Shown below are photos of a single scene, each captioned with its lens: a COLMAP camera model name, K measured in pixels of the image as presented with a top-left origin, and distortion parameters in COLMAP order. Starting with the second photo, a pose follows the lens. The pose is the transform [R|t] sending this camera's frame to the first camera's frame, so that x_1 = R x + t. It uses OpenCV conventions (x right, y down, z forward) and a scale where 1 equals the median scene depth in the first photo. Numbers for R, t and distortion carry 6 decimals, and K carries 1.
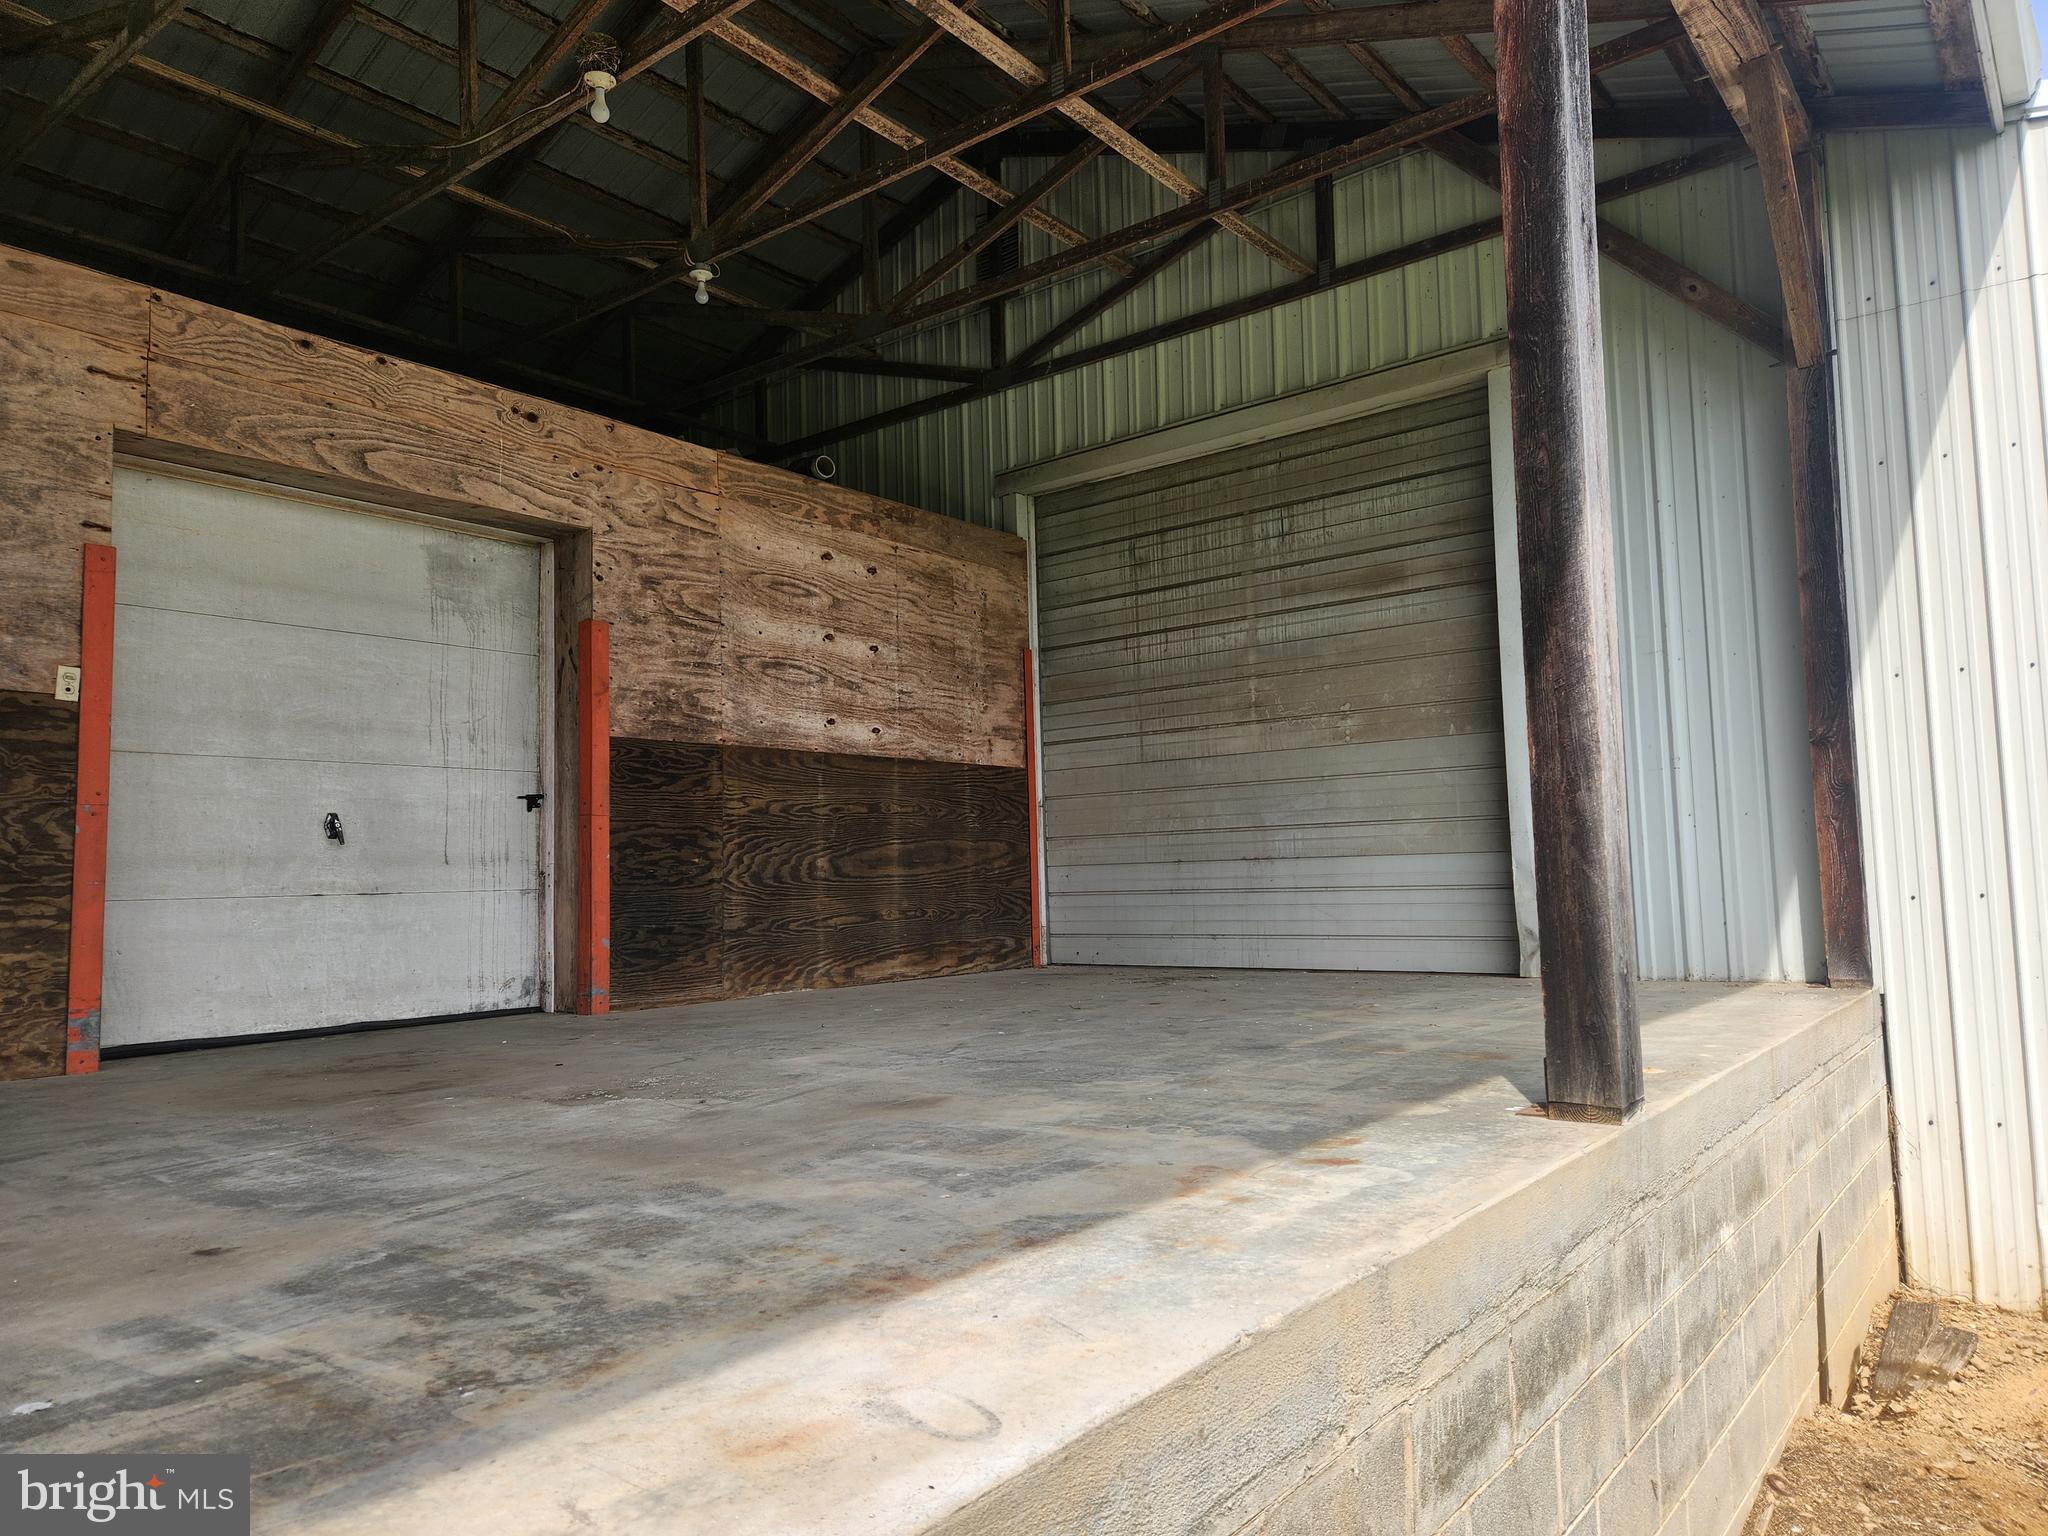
lens RADIAL K [[1378.7, 0, 1025.7], [0, 1378.7, 773.0], [0, 0, 1]] dist [0.006421, 0.000461]
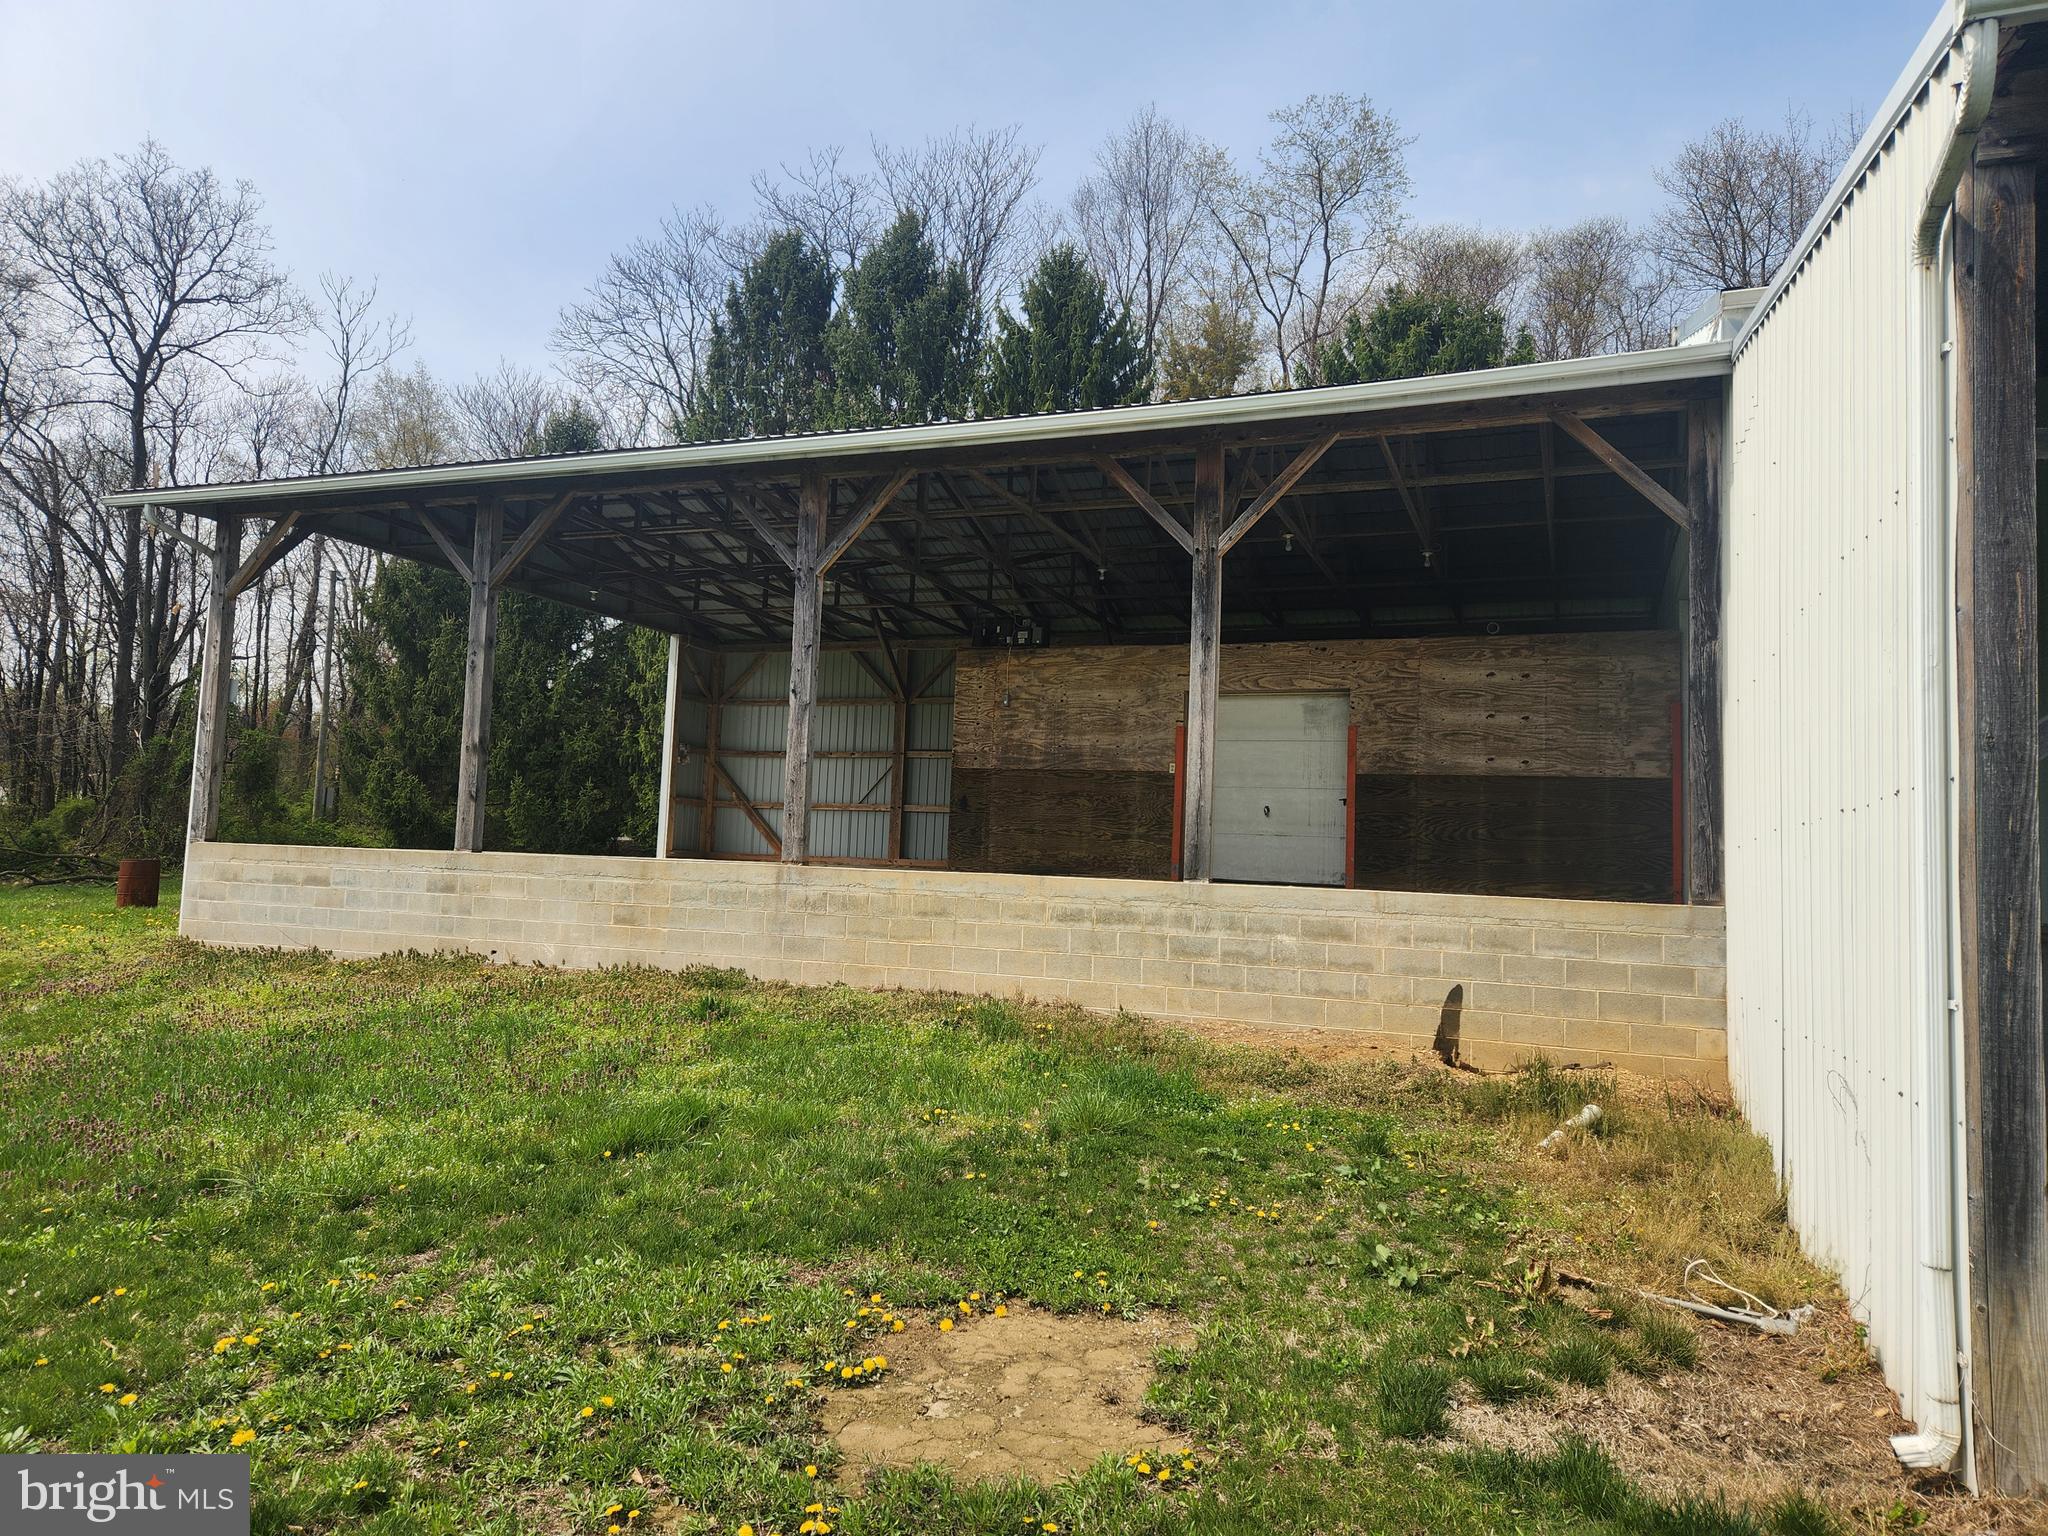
lens RADIAL K [[1378.7, 0, 1025.2], [0, 1378.7, 761.5], [0, 0, 1]] dist [0.006421, 0.000461]
pose [[0.214567, -0.034321, -0.976106, 1.650883], [0.024170, 0.999263, -0.029822, 0.008267], [0.976410, -0.017194, 0.215238, -0.066217]]
